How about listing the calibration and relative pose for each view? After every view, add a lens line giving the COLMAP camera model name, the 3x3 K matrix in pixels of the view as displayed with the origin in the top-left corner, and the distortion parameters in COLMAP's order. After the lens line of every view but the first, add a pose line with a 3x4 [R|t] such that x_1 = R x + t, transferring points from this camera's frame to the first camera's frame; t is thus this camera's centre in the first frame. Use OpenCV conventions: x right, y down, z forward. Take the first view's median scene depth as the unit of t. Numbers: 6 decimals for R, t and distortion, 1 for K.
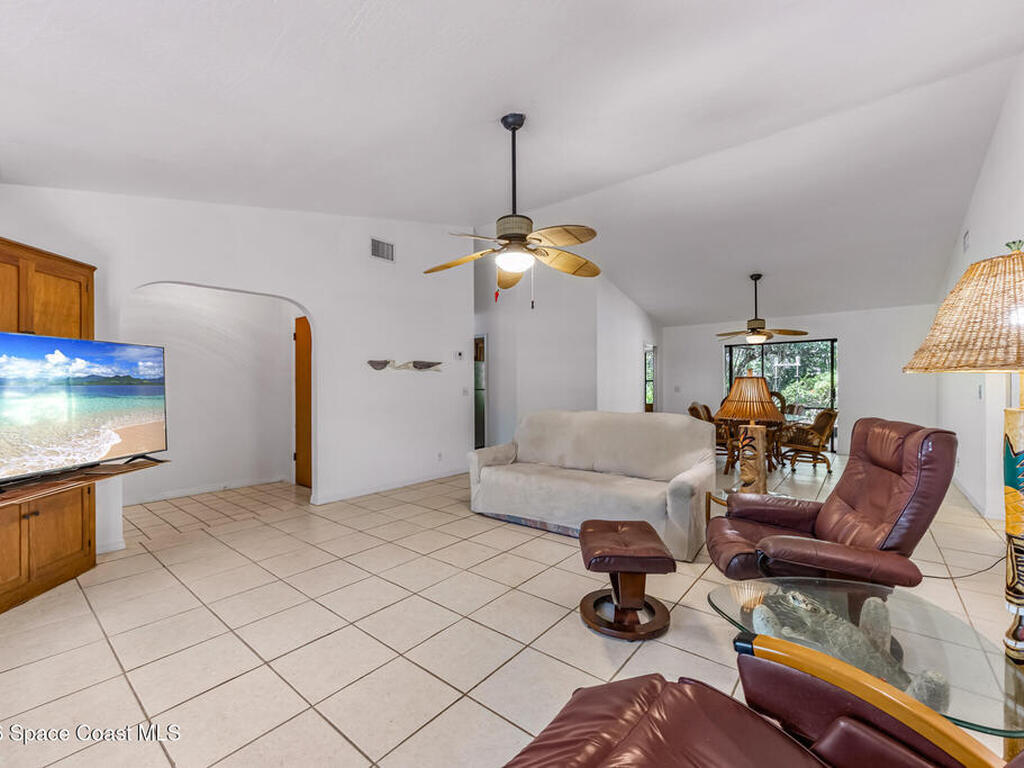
lens RADIAL K [[443.2, 0, 508.5], [0, 443.2, 382.9], [0, 0, 1]] dist [-0.002395, 0.001314]
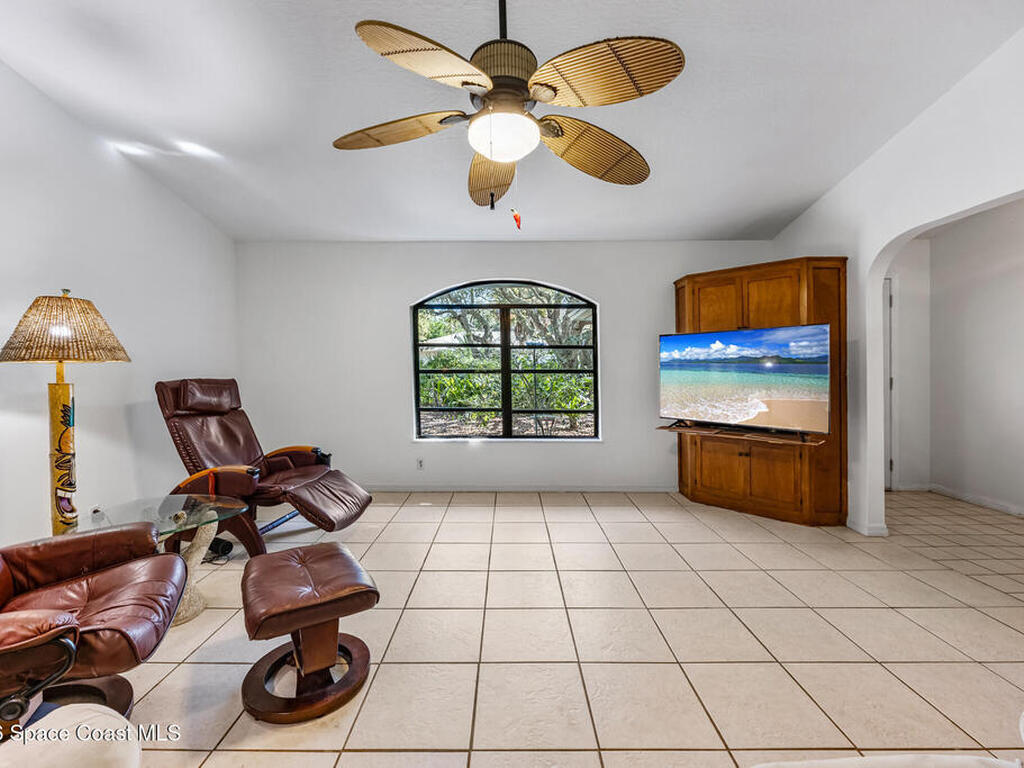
lens RADIAL K [[443.2, 0, 521.3], [0, 443.2, 368.1], [0, 0, 1]] dist [-0.002395, 0.001314]
pose [[-0.768169, 0.015263, -0.640066, 0.380055], [0.008936, 0.999874, 0.013118, -0.005974], [0.640185, 0.004357, -0.768208, 1.530508]]
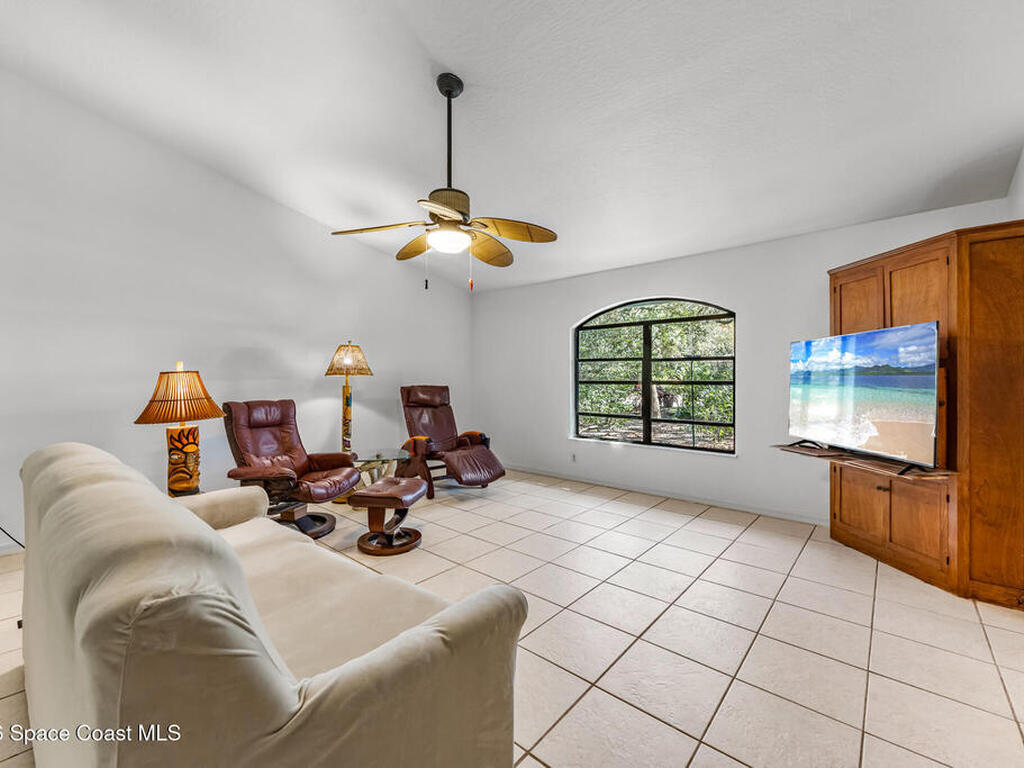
lens RADIAL K [[443.2, 0, 512.4], [0, 443.2, 376.2], [0, 0, 1]] dist [-0.002395, 0.001314]
pose [[-0.999672, 0.011780, 0.022738, -0.129605], [0.011701, 0.999925, -0.003575, 0.001273], [-0.022779, -0.003307, -0.999735, 2.022936]]
